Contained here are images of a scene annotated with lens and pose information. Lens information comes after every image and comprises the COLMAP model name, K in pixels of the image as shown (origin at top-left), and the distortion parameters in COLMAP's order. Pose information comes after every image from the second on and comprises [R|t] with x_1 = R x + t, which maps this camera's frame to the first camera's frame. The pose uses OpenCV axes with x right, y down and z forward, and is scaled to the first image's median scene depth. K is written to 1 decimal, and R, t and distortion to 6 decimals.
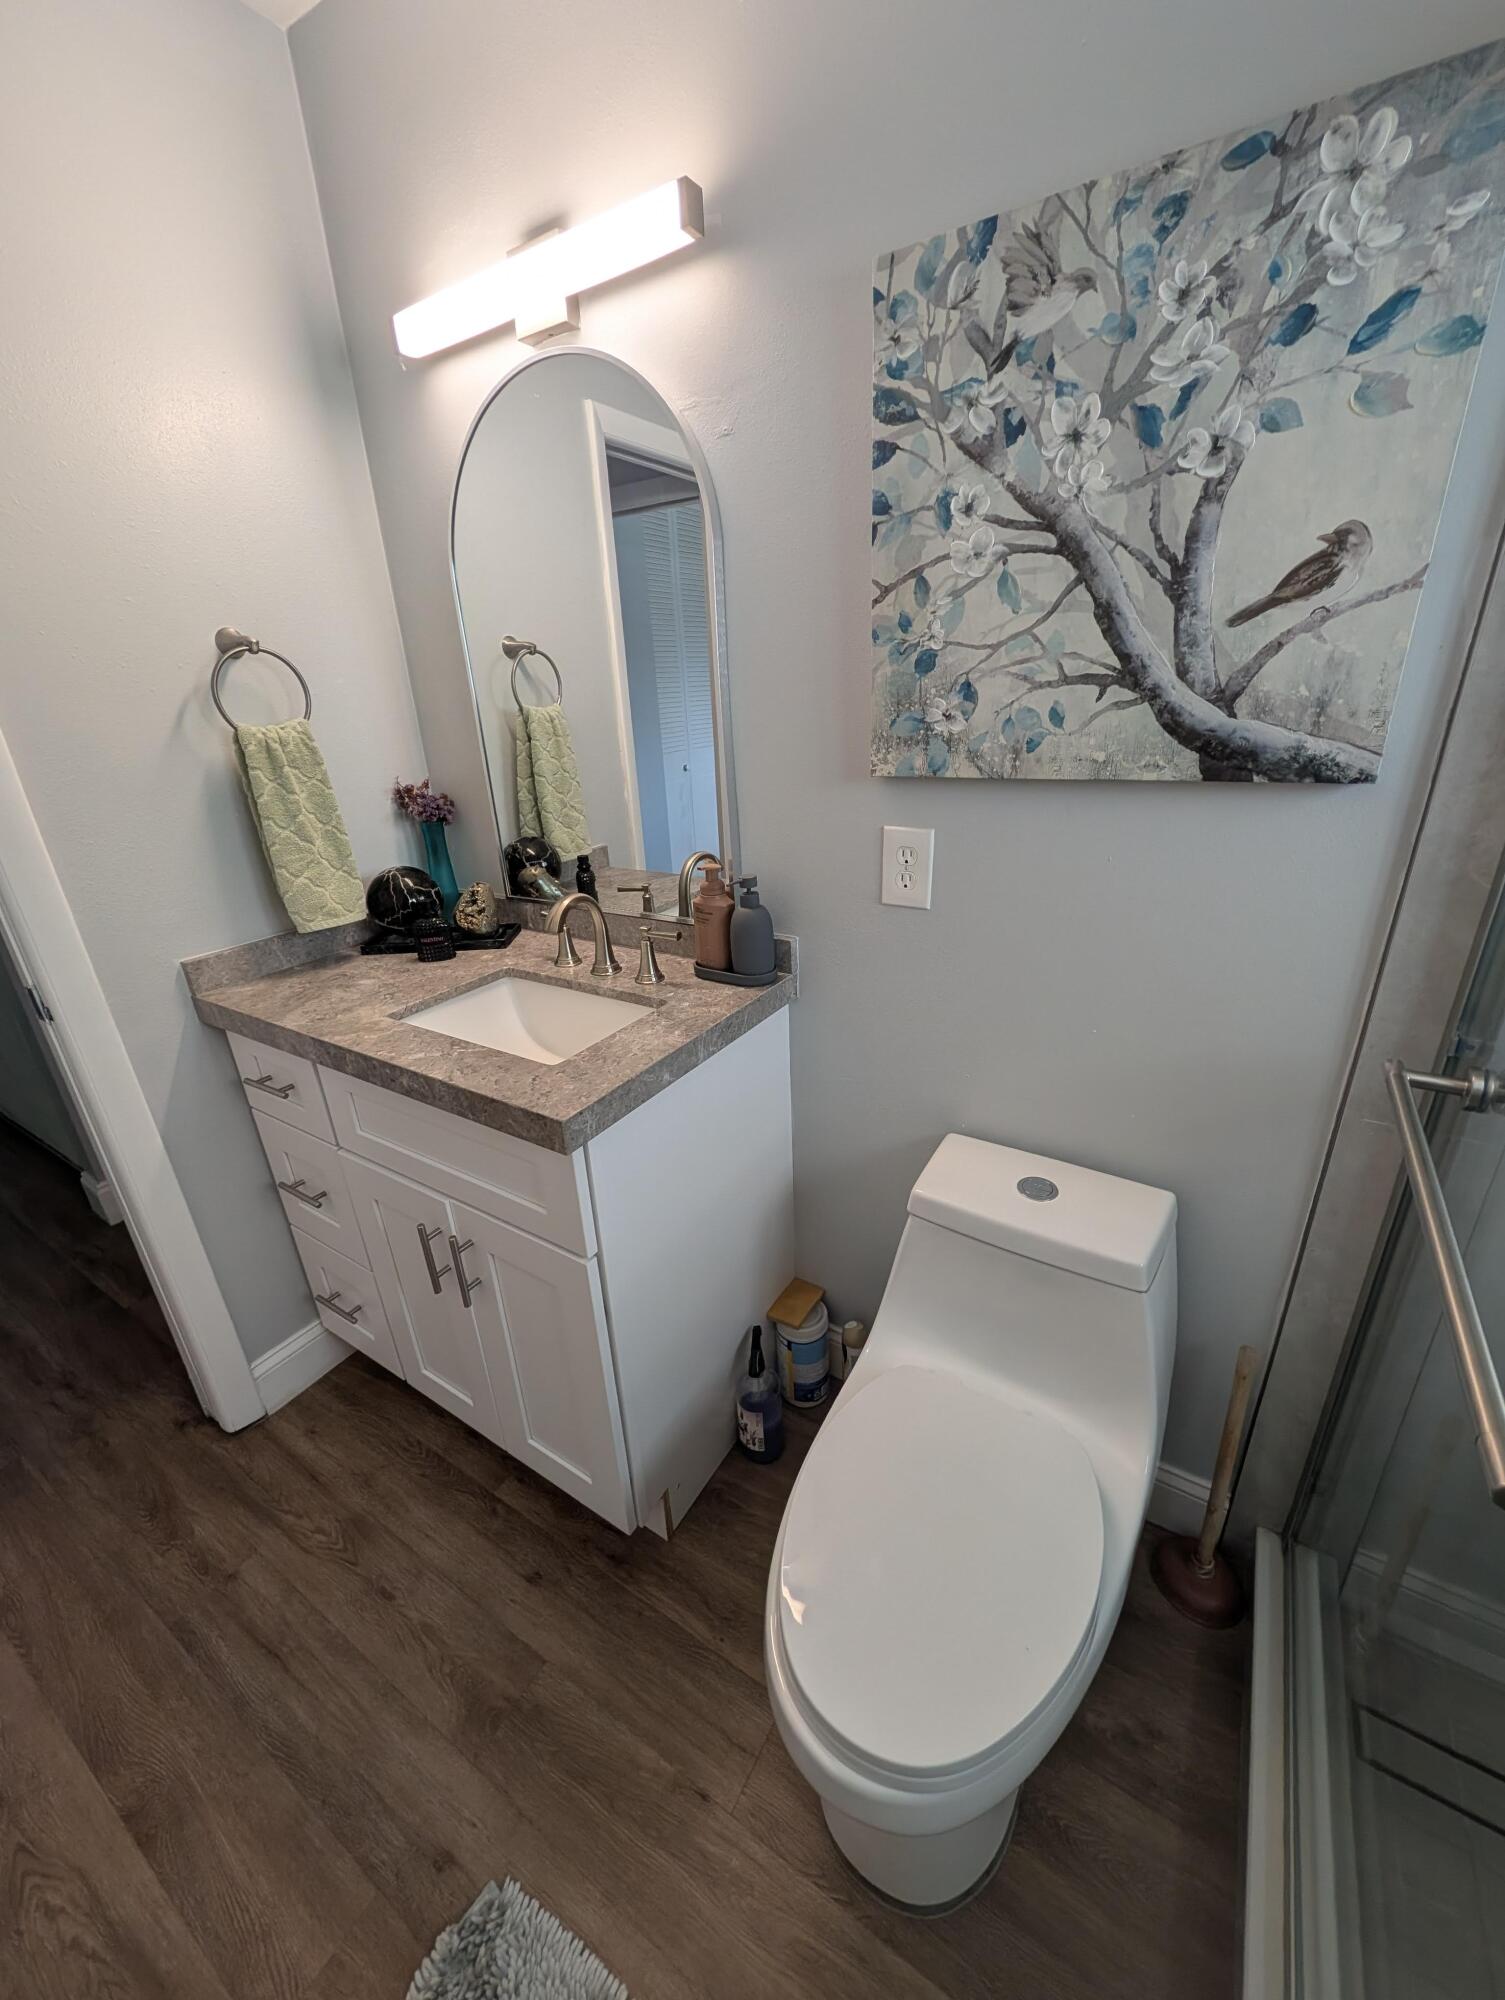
lens RADIAL K [[775.1, 0, 747.8], [0, 775.1, 999.1], [0, 0, 1]] dist [0.002006, 0.000257]
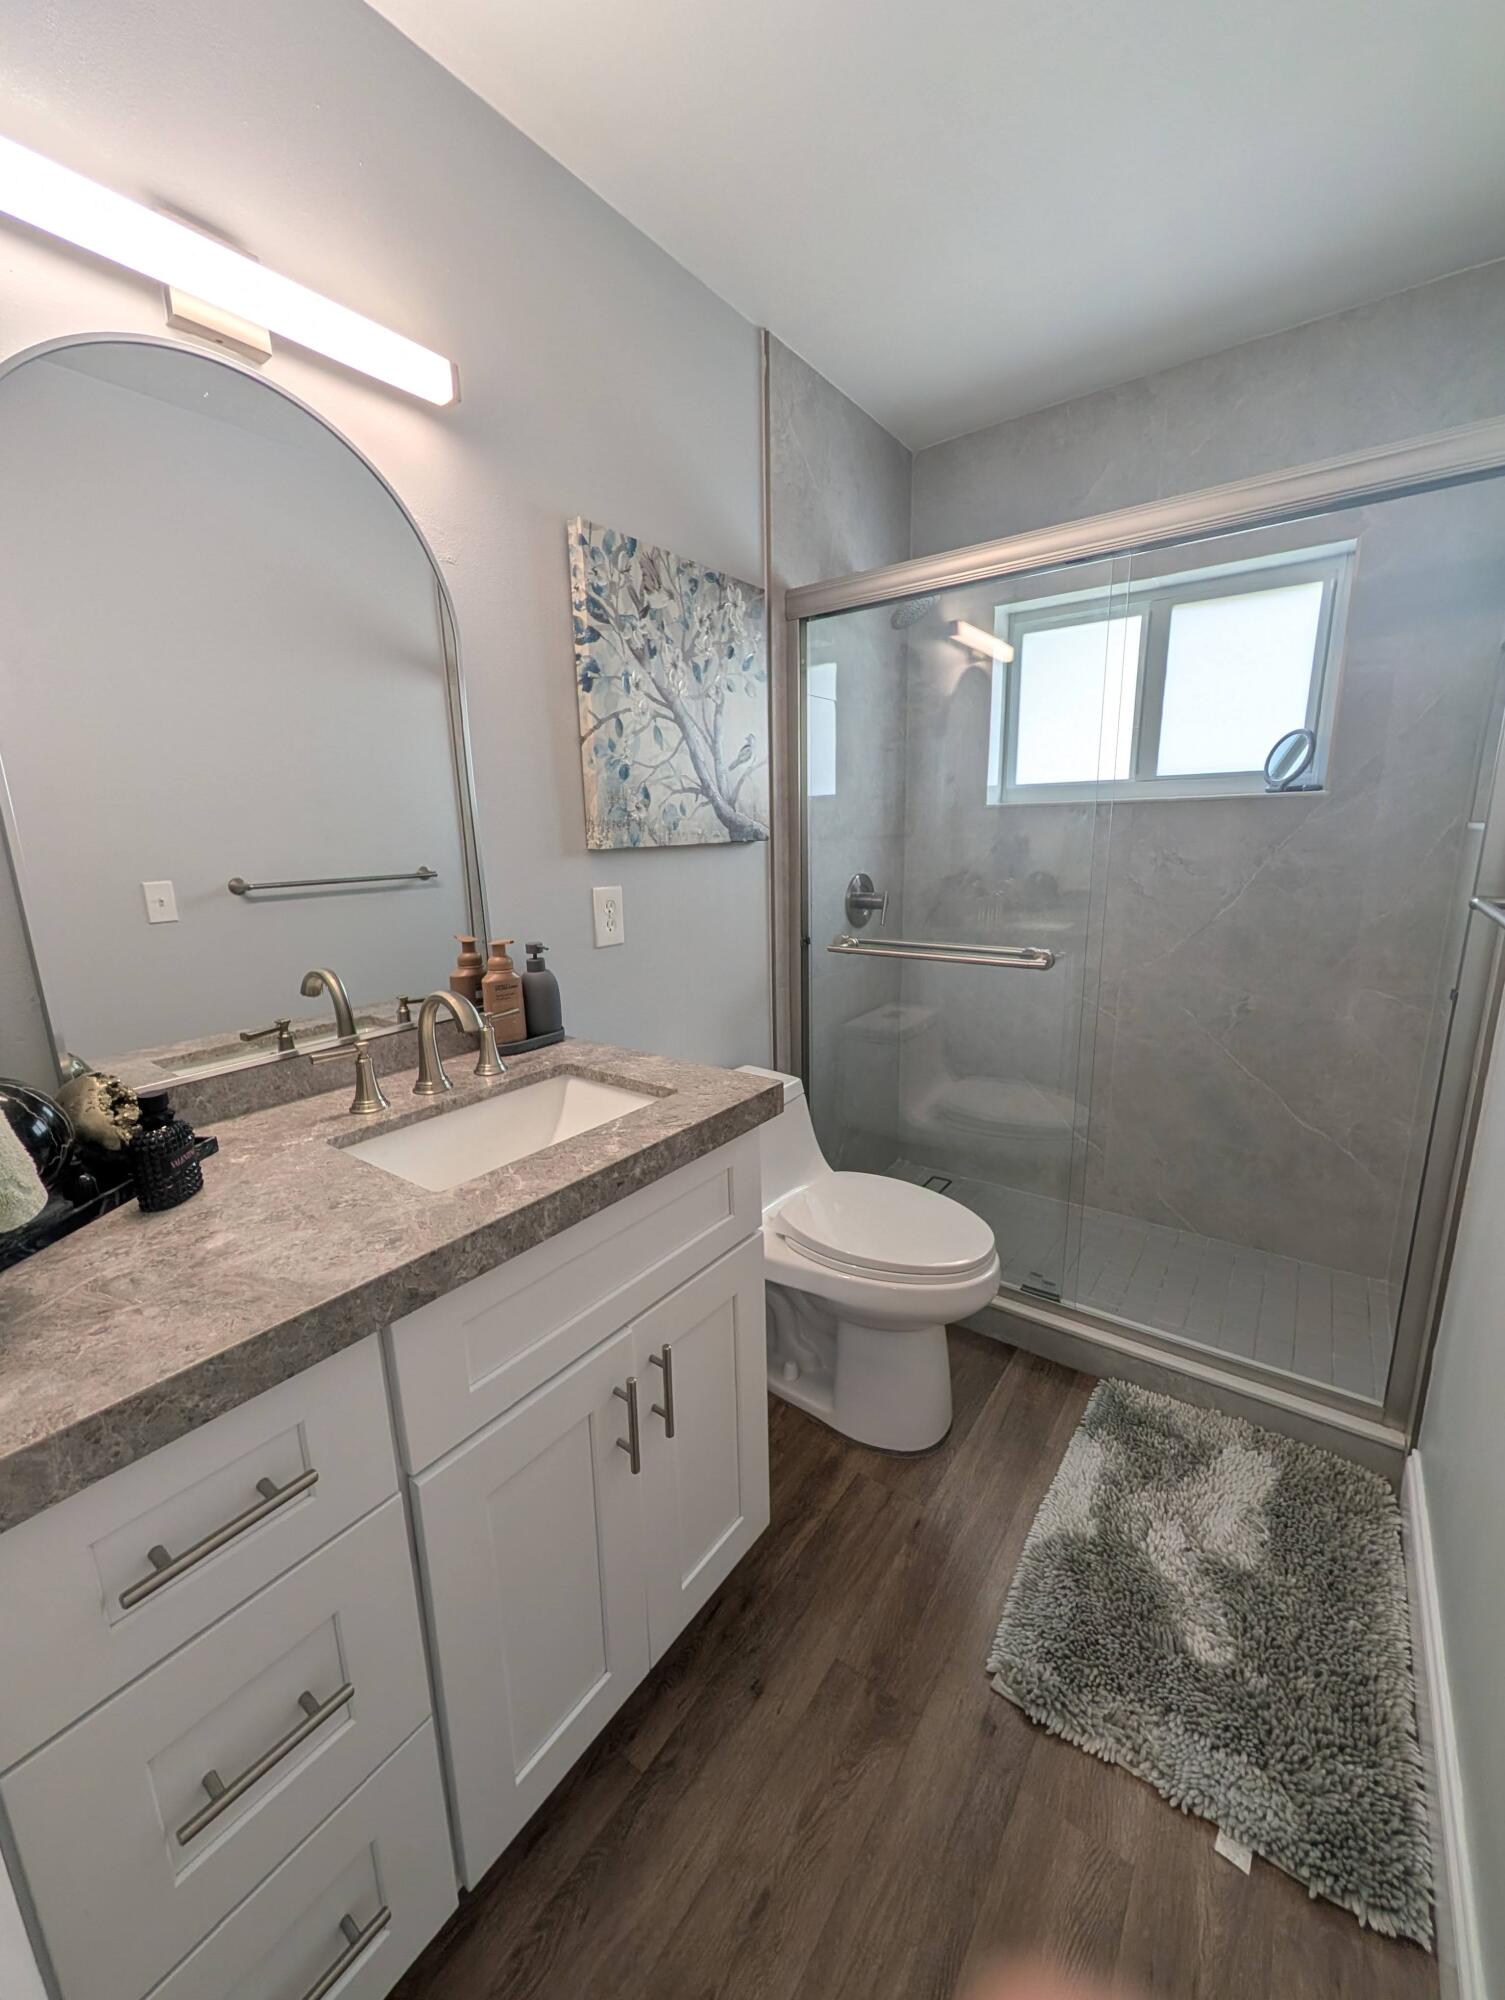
lens RADIAL K [[775.1, 0, 747.8], [0, 775.1, 999.1], [0, 0, 1]] dist [0.002006, 0.000257]
pose [[0.077639, -0.171582, 0.982106, -1.461565], [0.394495, 0.909969, 0.127793, -0.148456], [-0.915612, 0.377514, 0.138337, 0.829668]]
